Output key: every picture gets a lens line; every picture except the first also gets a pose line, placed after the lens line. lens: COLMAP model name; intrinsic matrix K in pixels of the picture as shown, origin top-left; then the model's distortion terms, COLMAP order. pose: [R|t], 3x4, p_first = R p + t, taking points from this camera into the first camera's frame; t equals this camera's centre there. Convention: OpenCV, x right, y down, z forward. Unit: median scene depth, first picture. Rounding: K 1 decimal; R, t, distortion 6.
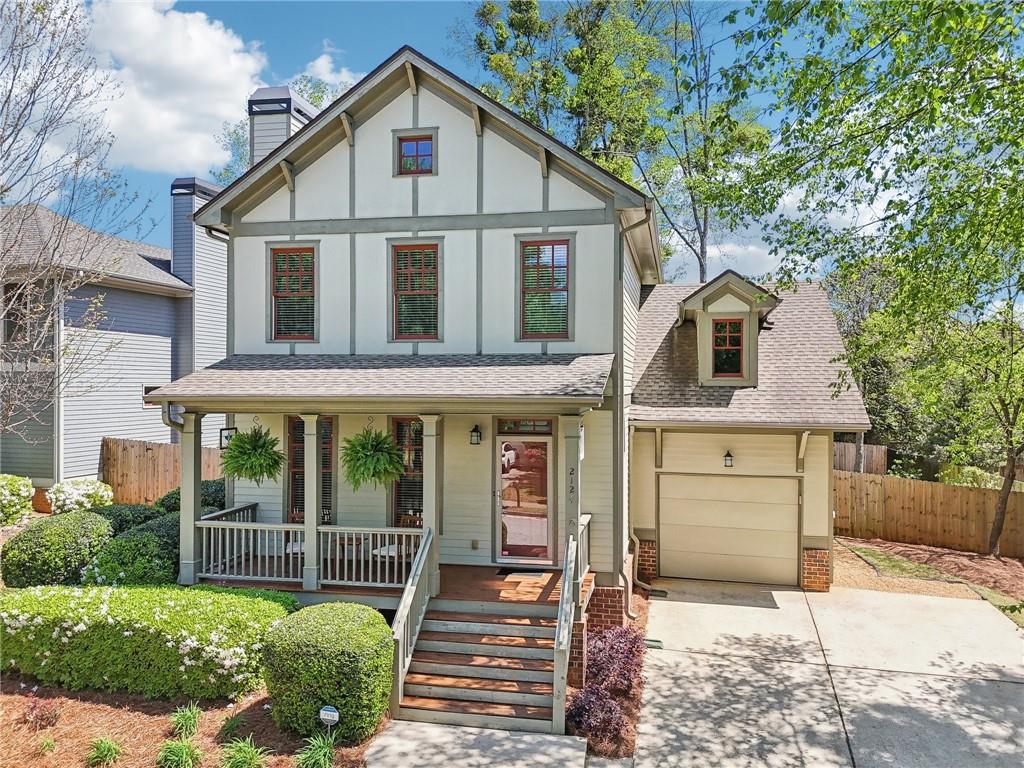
lens RADIAL K [[780.4, 0, 510.2], [0, 780.4, 385.0], [0, 0, 1]] dist [0.042419, -0.039662]
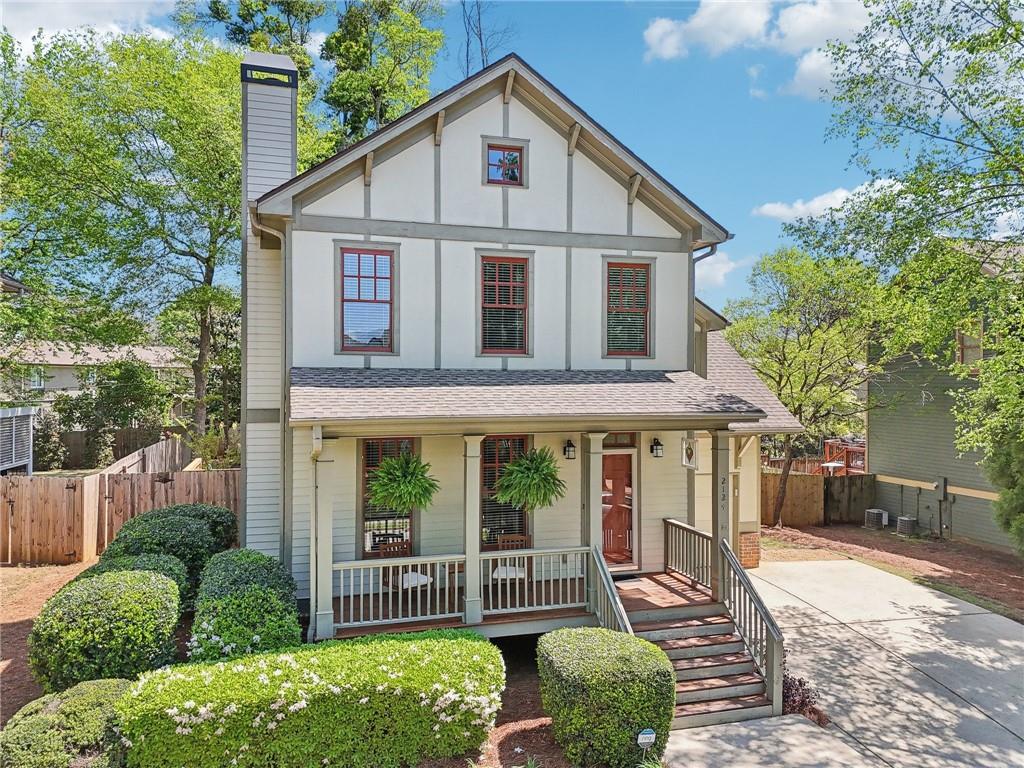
lens RADIAL K [[780.4, 0, 495.8], [0, 780.4, 389.5], [0, 0, 1]] dist [0.042419, -0.039662]
pose [[0.880053, -0.003435, 0.474862, -0.605452], [0.006777, 0.999963, -0.005327, -0.009399], [-0.474826, 0.007906, 0.880044, 0.153294]]
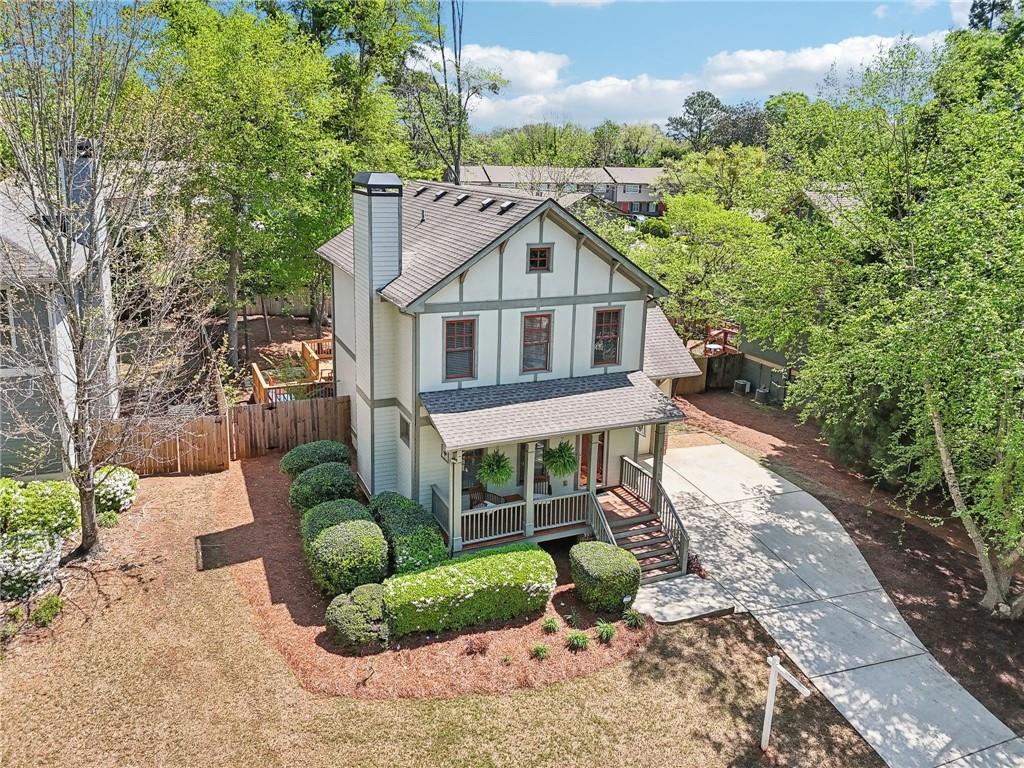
lens RADIAL K [[780.4, 0, 470.5], [0, 780.4, 326.7], [0, 0, 1]] dist [0.042419, -0.039662]
pose [[0.822565, -0.114006, 0.557126, -1.149709], [-0.004855, 0.978255, 0.207350, -0.495951], [-0.568650, -0.173263, 0.804125, -0.214696]]
